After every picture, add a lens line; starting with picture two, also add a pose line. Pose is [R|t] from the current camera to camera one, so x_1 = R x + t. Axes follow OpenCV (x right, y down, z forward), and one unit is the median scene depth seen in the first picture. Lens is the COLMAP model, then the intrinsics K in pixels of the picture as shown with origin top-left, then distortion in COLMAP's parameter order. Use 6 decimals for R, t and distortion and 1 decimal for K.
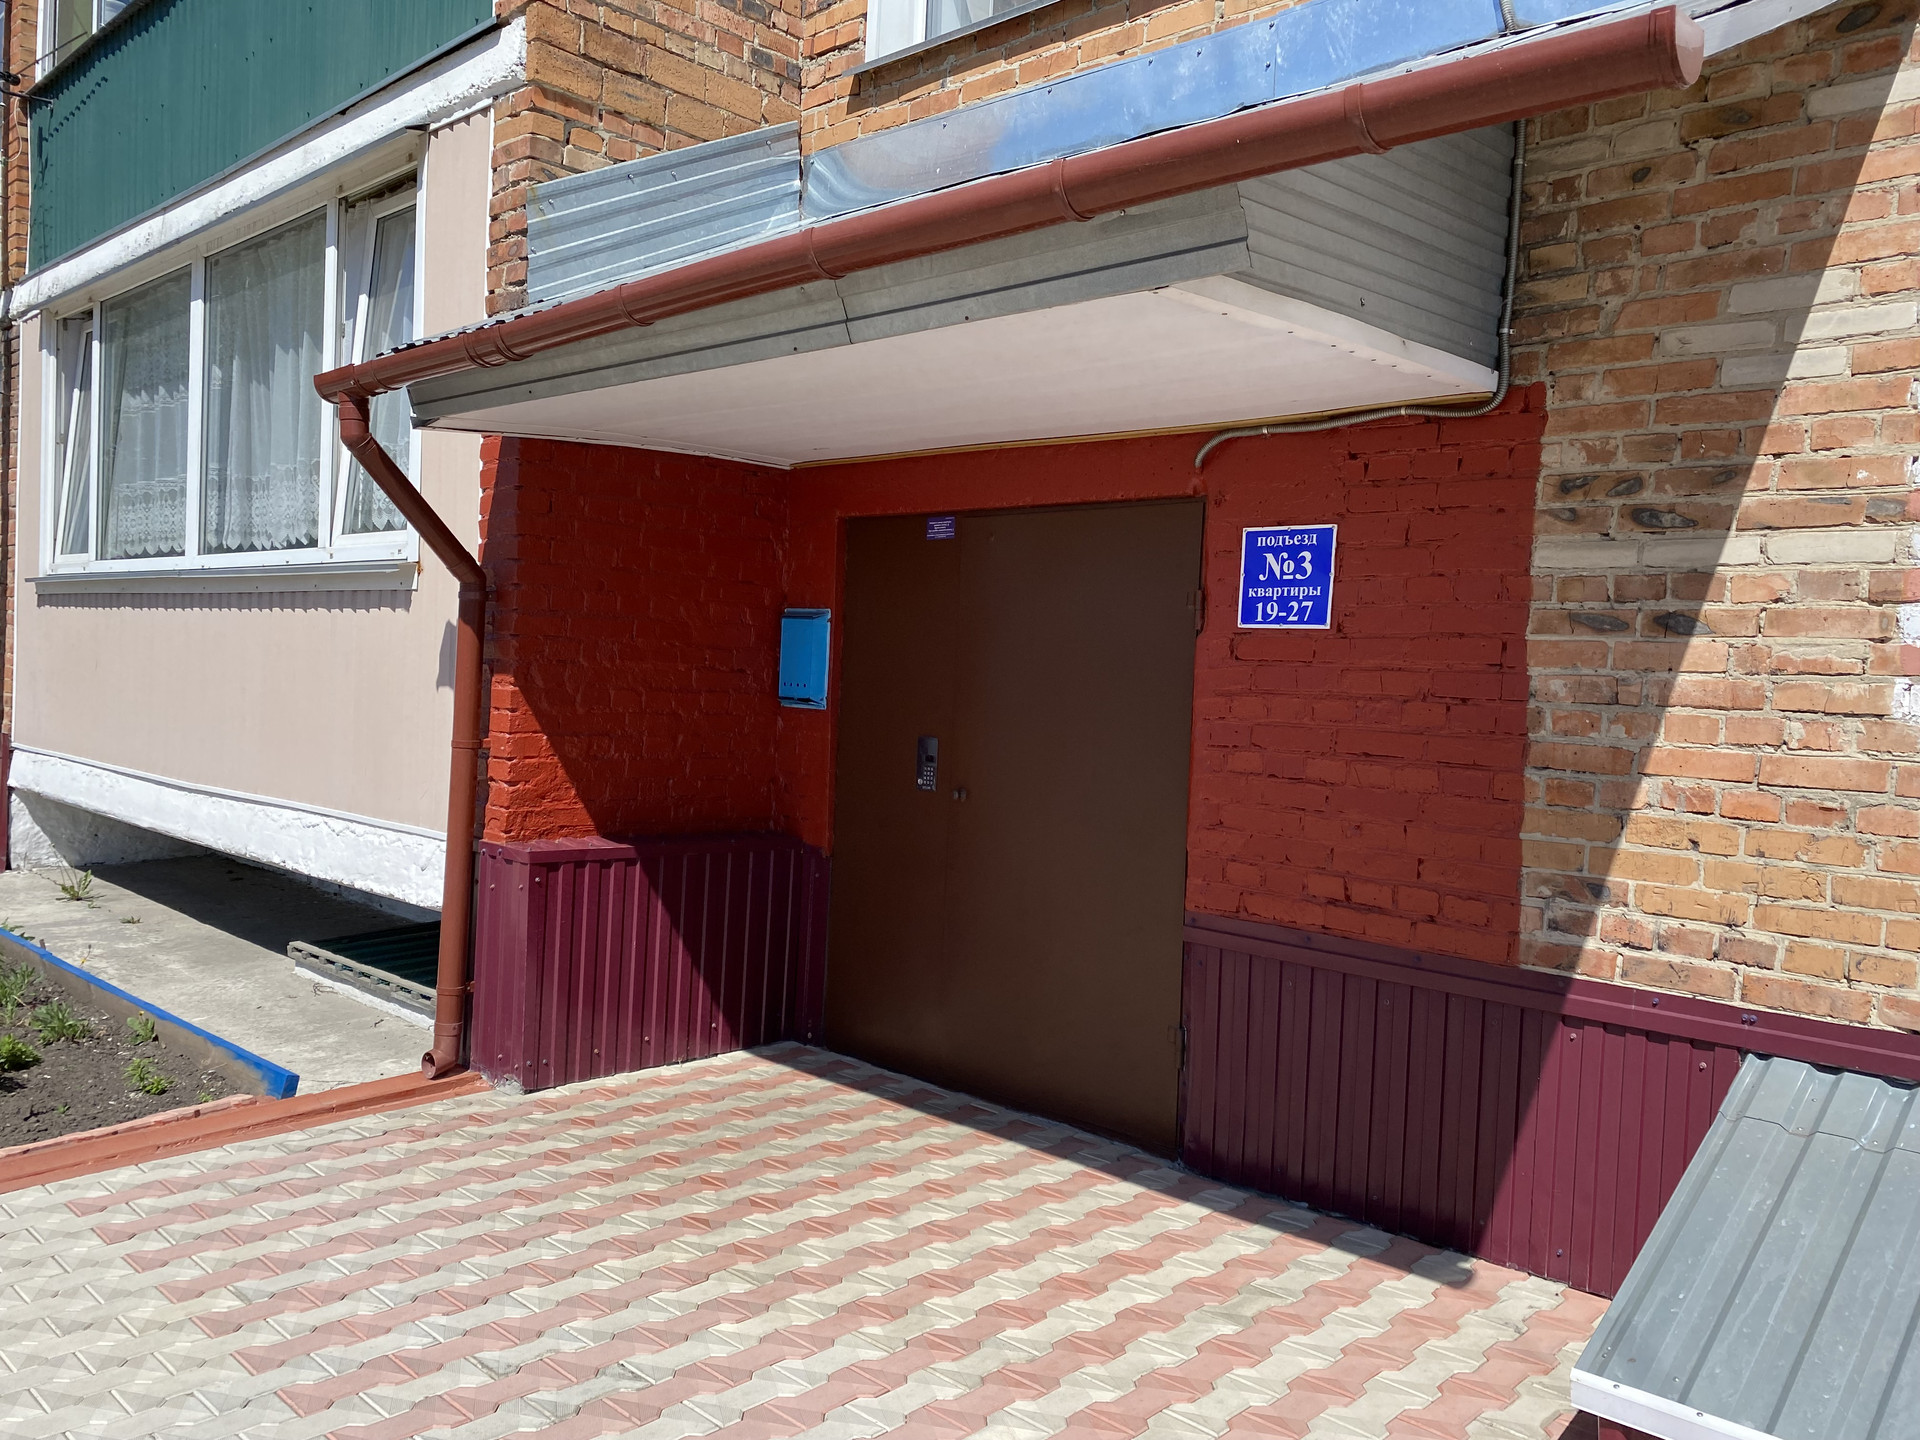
lens RADIAL K [[1418.2, 0, 960.0], [0, 1418.2, 720.0], [0, 0, 1]] dist [0.000512, 0.000487]
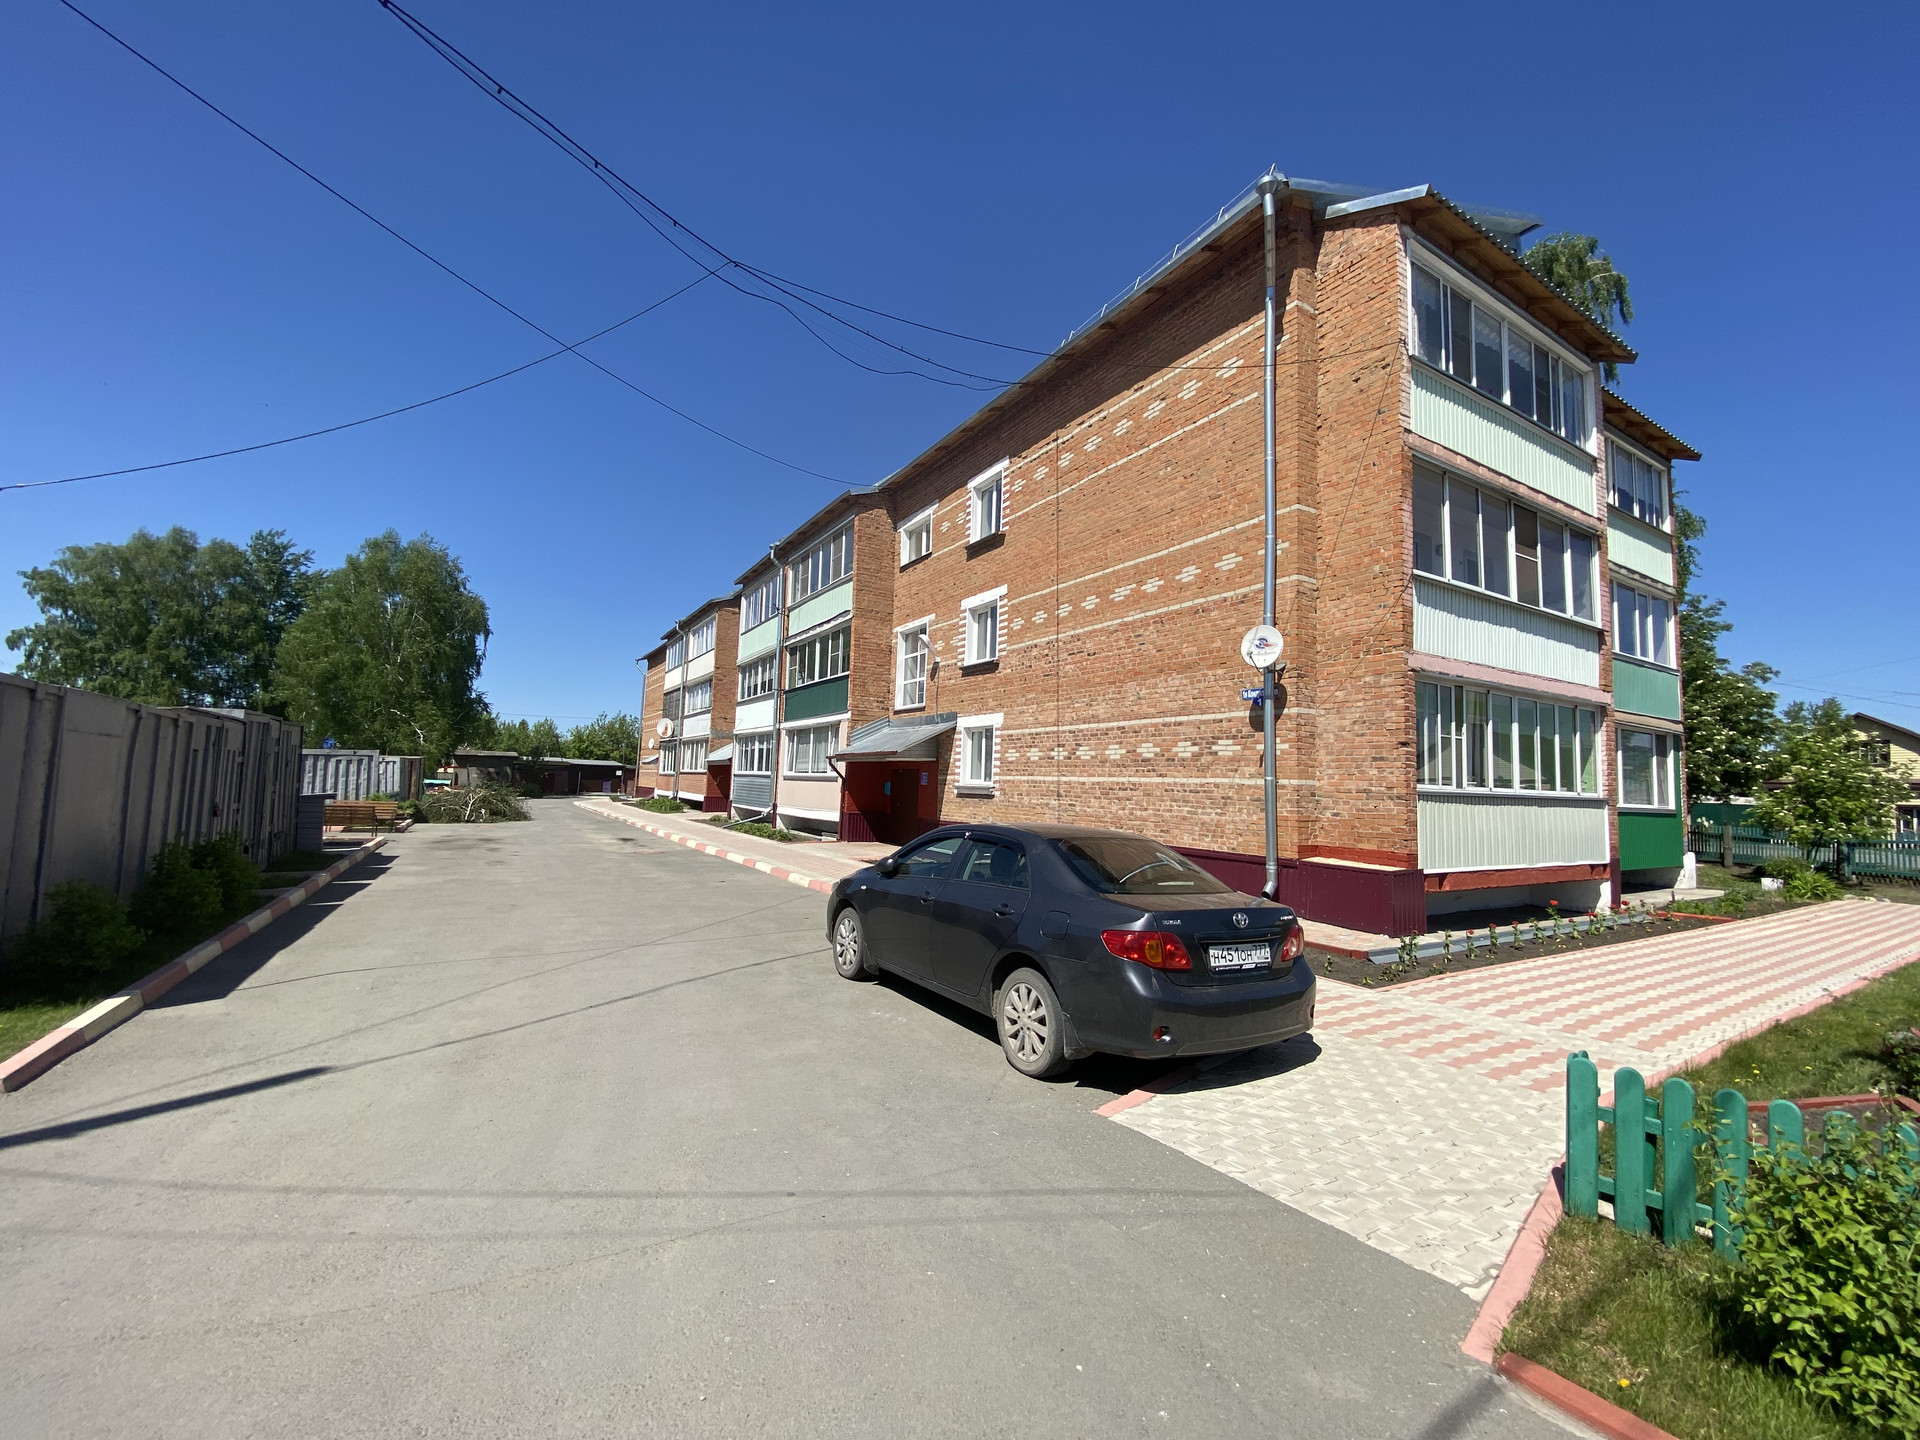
lens RADIAL K [[776.3, 0, 960.0], [0, 776.3, 720.0], [0, 0, 1]] dist [-0.000989, -0.000263]
pose [[0.962429, -0.029025, -0.269978, 1.361994], [-0.008123, 0.990748, -0.135472, 0.147725], [0.271412, 0.132575, 0.953289, -2.796630]]
